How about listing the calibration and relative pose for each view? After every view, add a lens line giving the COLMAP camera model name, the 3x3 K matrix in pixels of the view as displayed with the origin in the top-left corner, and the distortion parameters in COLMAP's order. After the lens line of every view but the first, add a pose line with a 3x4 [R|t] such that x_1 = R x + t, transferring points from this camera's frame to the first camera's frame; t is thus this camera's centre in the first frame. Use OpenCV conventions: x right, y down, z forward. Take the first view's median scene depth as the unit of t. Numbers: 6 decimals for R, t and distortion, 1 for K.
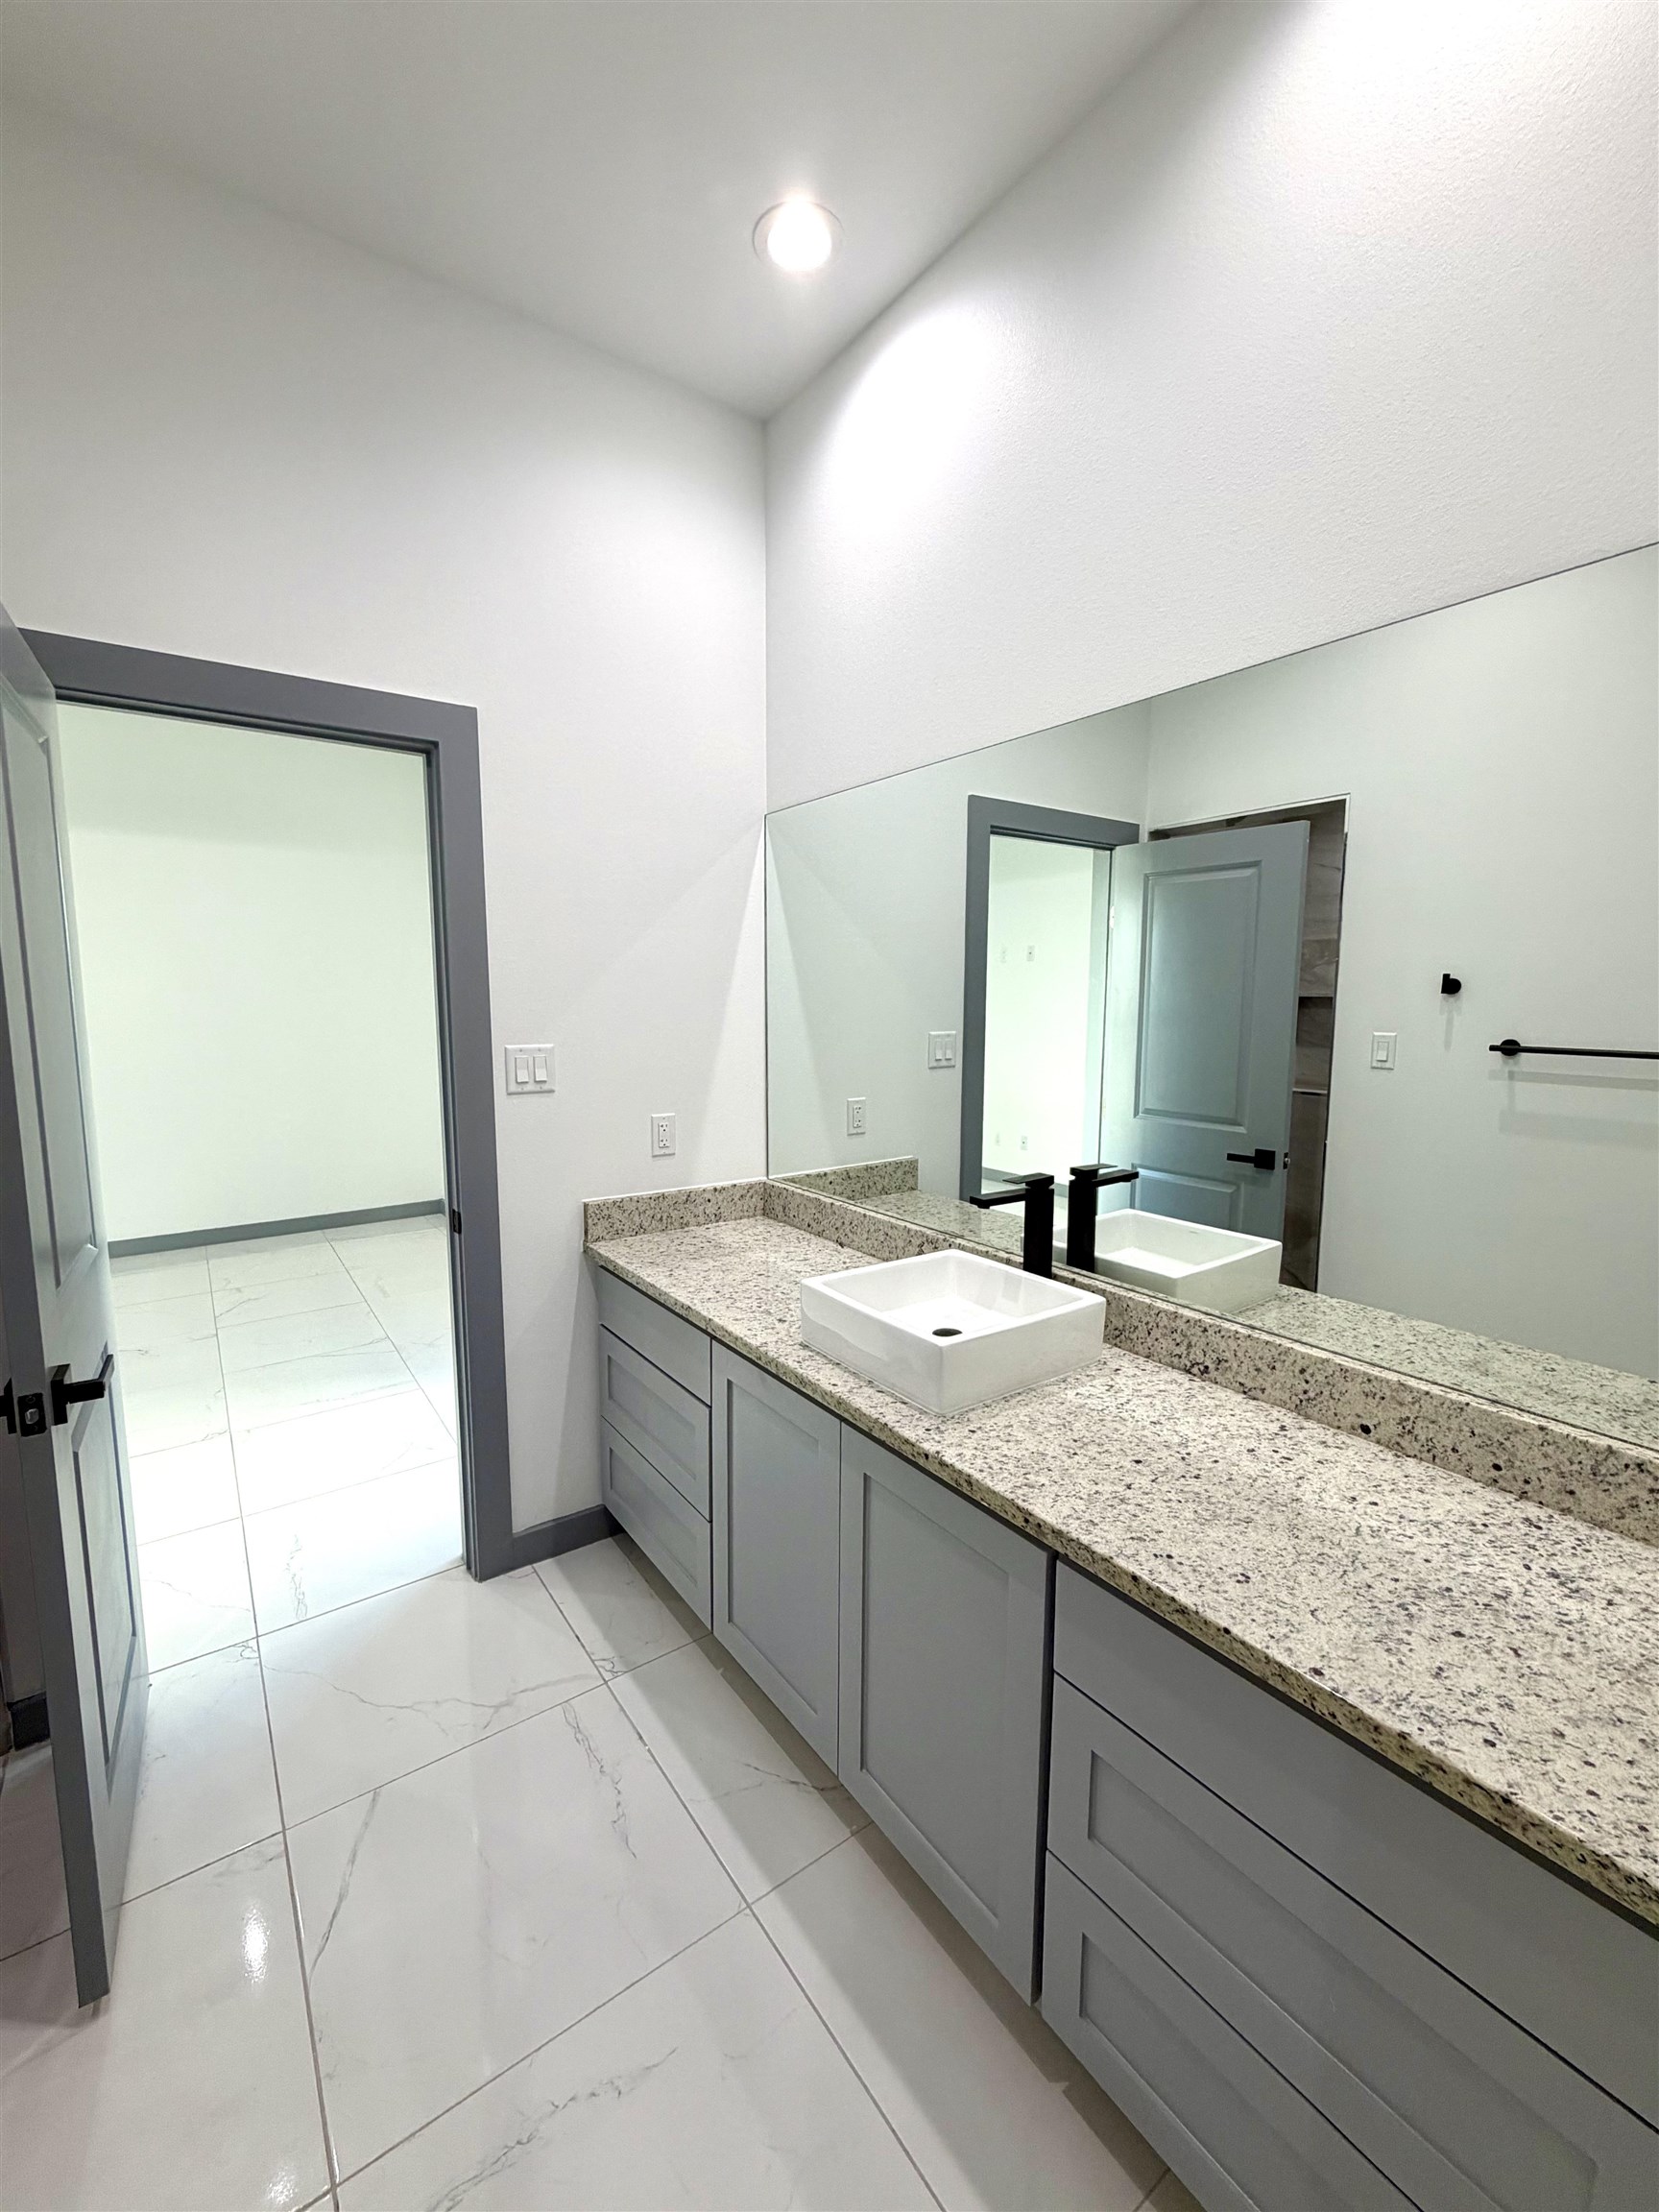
lens RADIAL K [[905.6, 0, 829.1], [0, 905.6, 1104.0], [0, 0, 1]] dist [0.000131, 0.000611]
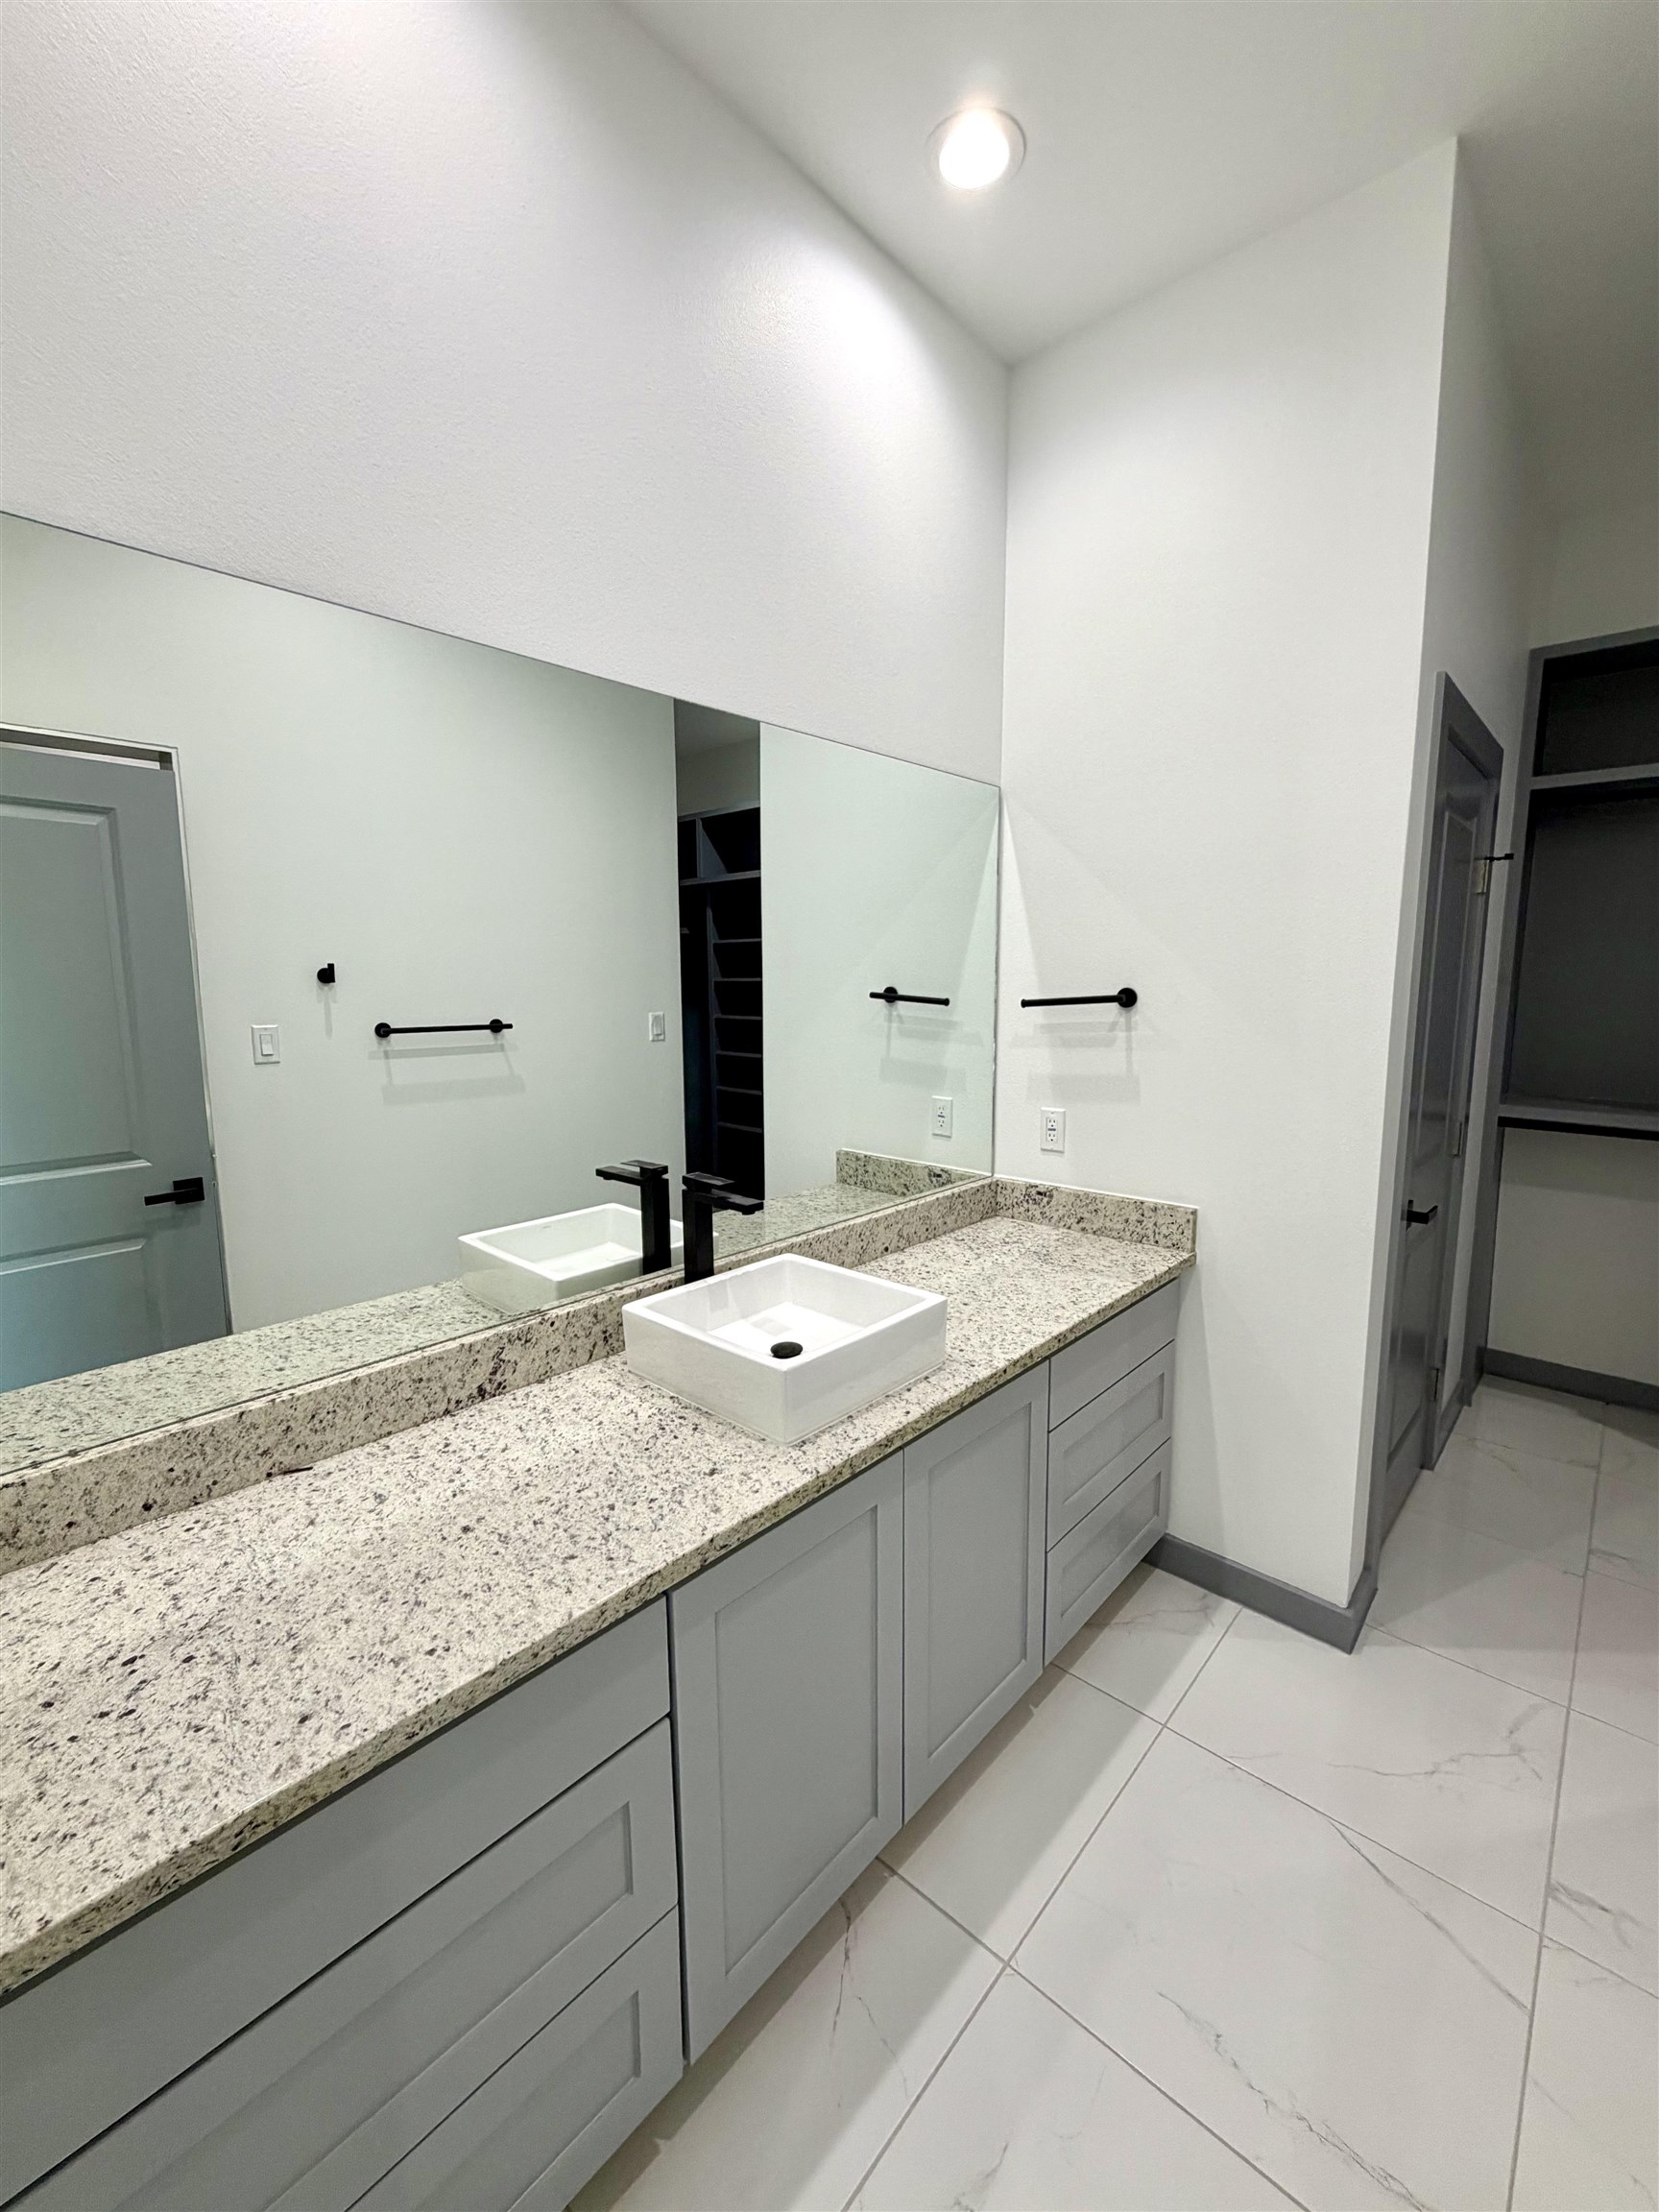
lens RADIAL K [[905.6, 0, 831.5], [0, 905.6, 1106.0], [0, 0, 1]] dist [0.000131, 0.000611]
pose [[-0.200614, -0.138280, 0.969862, -0.789526], [0.122970, 0.978604, 0.164963, -0.147135], [-0.971922, 0.152358, -0.179317, 1.141536]]
